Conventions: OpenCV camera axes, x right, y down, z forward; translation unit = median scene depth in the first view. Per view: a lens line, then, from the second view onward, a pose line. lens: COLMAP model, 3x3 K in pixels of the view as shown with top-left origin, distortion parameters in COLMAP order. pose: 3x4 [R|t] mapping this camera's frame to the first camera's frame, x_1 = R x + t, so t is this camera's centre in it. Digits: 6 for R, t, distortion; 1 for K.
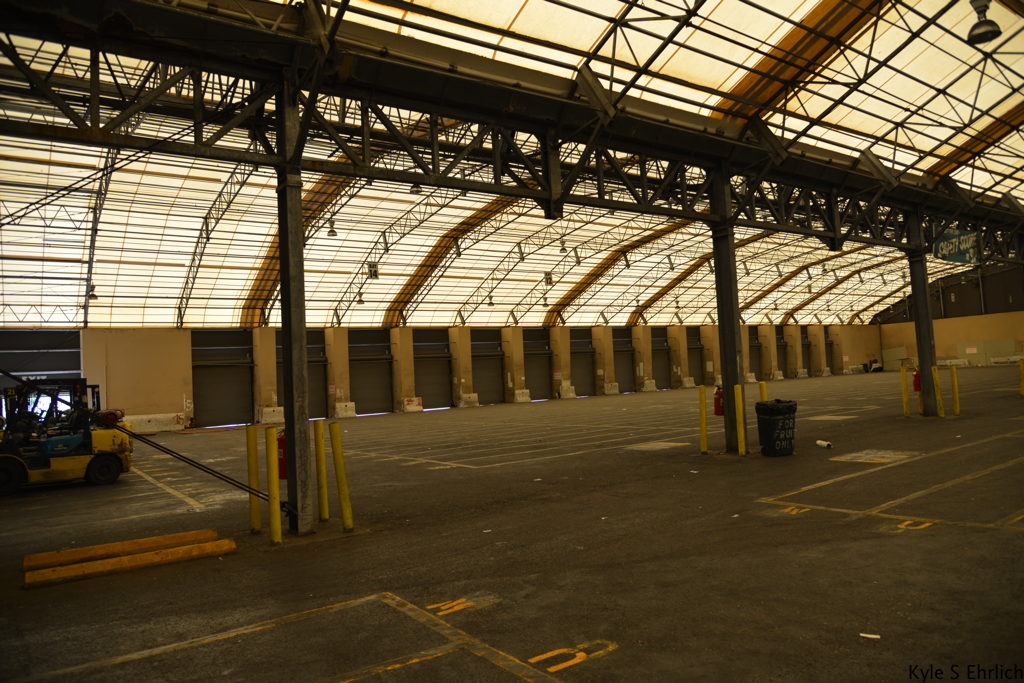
lens RADIAL K [[694.4, 0, 514.7], [0, 694.4, 341.1], [0, 0, 1]] dist [-0.036726, 0.003794]
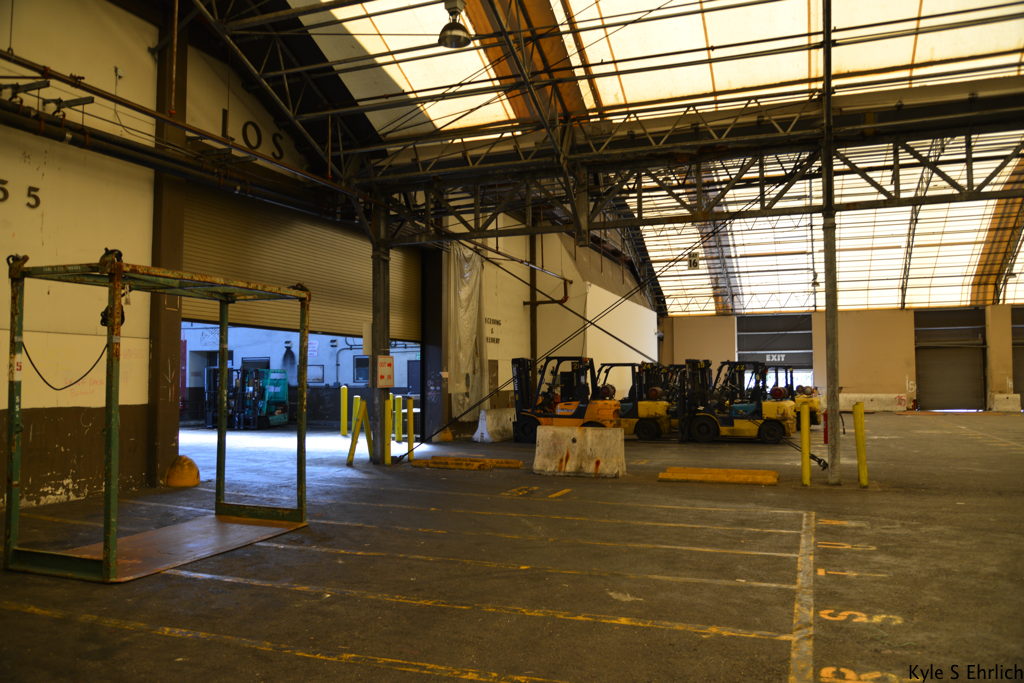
lens RADIAL K [[775.9, 0, 515.1], [0, 775.9, 341.4], [0, 0, 1]] dist [-0.052693, 0.011986]
pose [[0.546259, 0.009012, -0.837568, 0.112857], [0.021874, 0.999448, 0.025020, -0.009982], [0.837331, -0.031988, 0.545760, -0.062476]]
